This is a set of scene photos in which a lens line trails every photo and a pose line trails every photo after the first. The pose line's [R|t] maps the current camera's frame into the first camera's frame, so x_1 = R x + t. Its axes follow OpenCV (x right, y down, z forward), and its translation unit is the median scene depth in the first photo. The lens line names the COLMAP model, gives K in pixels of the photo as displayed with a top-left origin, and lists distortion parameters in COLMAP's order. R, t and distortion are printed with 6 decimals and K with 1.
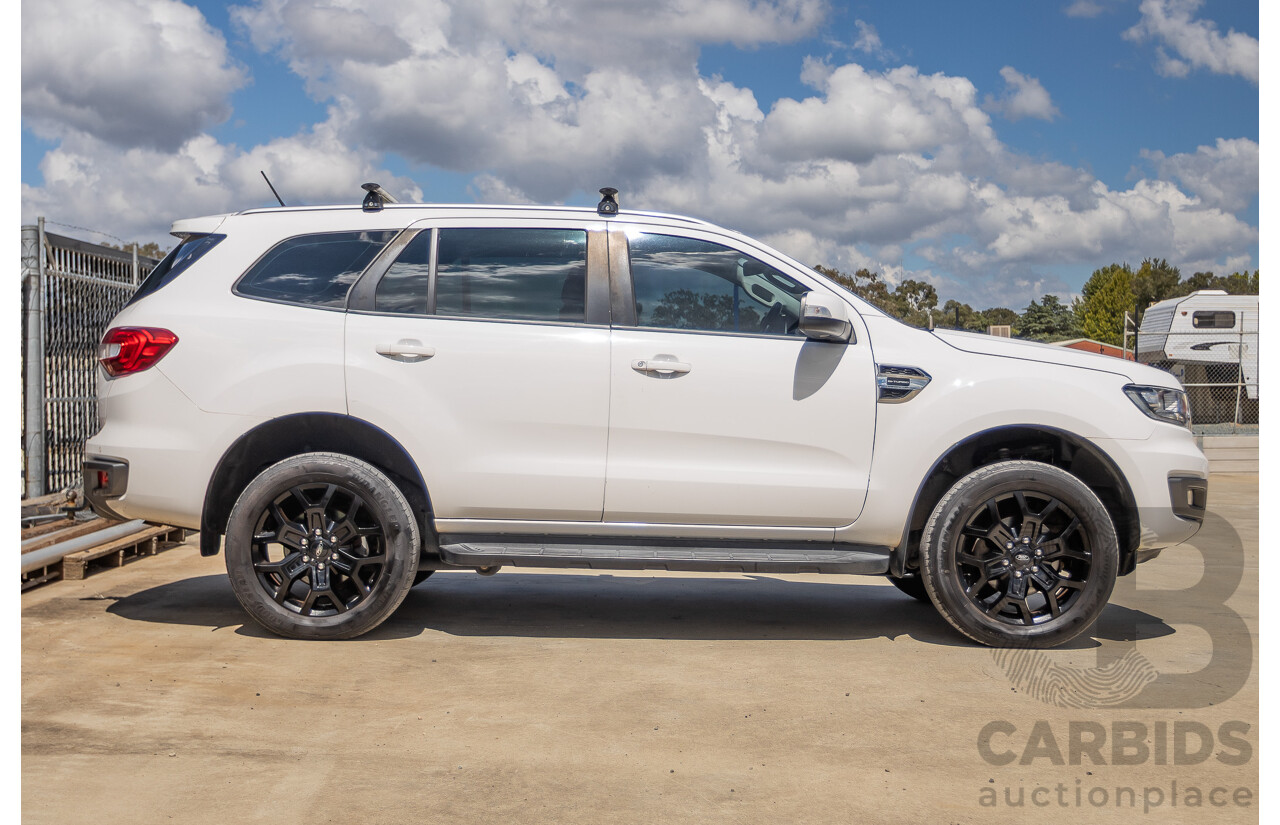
lens RADIAL K [[1934.6, 0, 640.0], [0, 1934.6, 412.5], [0, 0, 1]] dist [-0.008544, -0.025086]
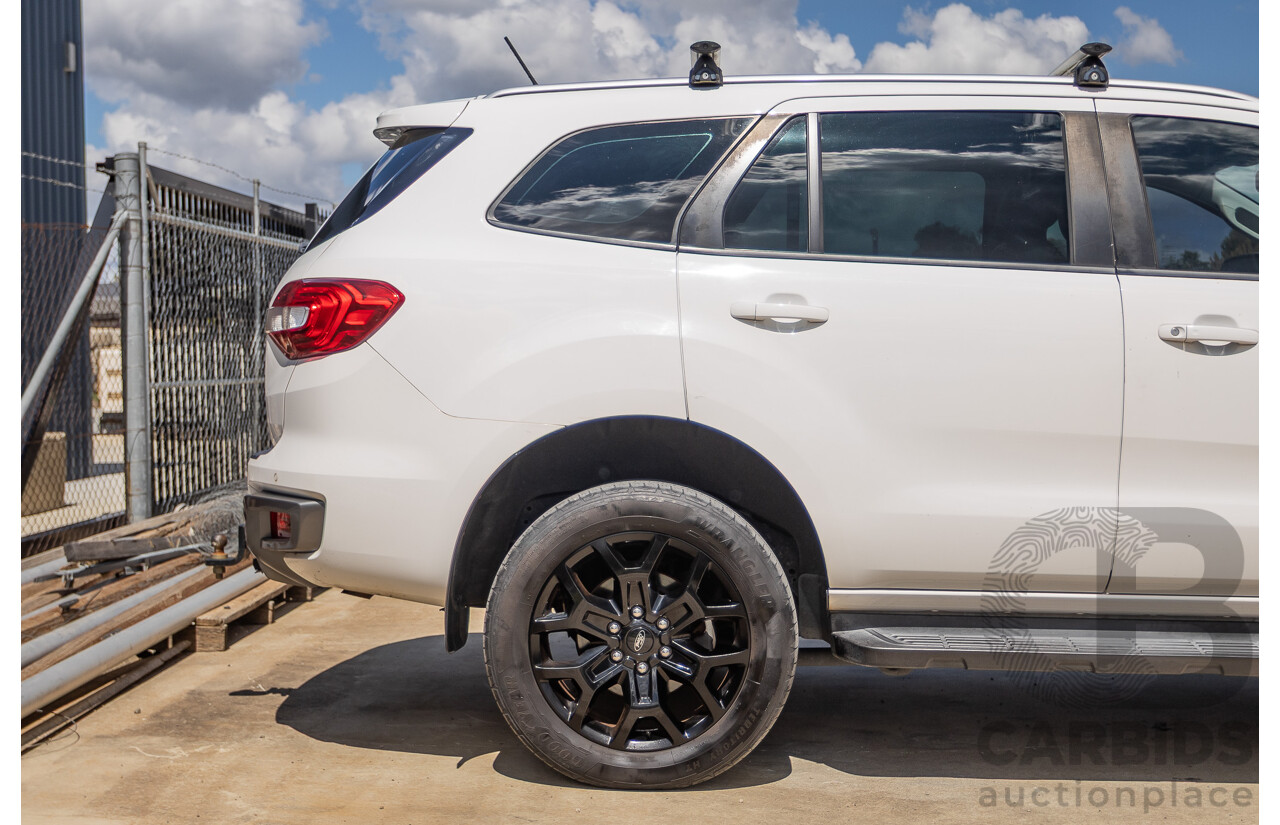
lens RADIAL K [[2003.4, 0, 640.0], [0, 2003.4, 412.5], [0, 0, 1]] dist [-0.022599, 0.021558]
pose [[0.999176, -0.008068, -0.039786, -0.137601], [0.008715, 0.999832, 0.016124, -0.011056], [0.039650, -0.016457, 0.999078, 0.364776]]
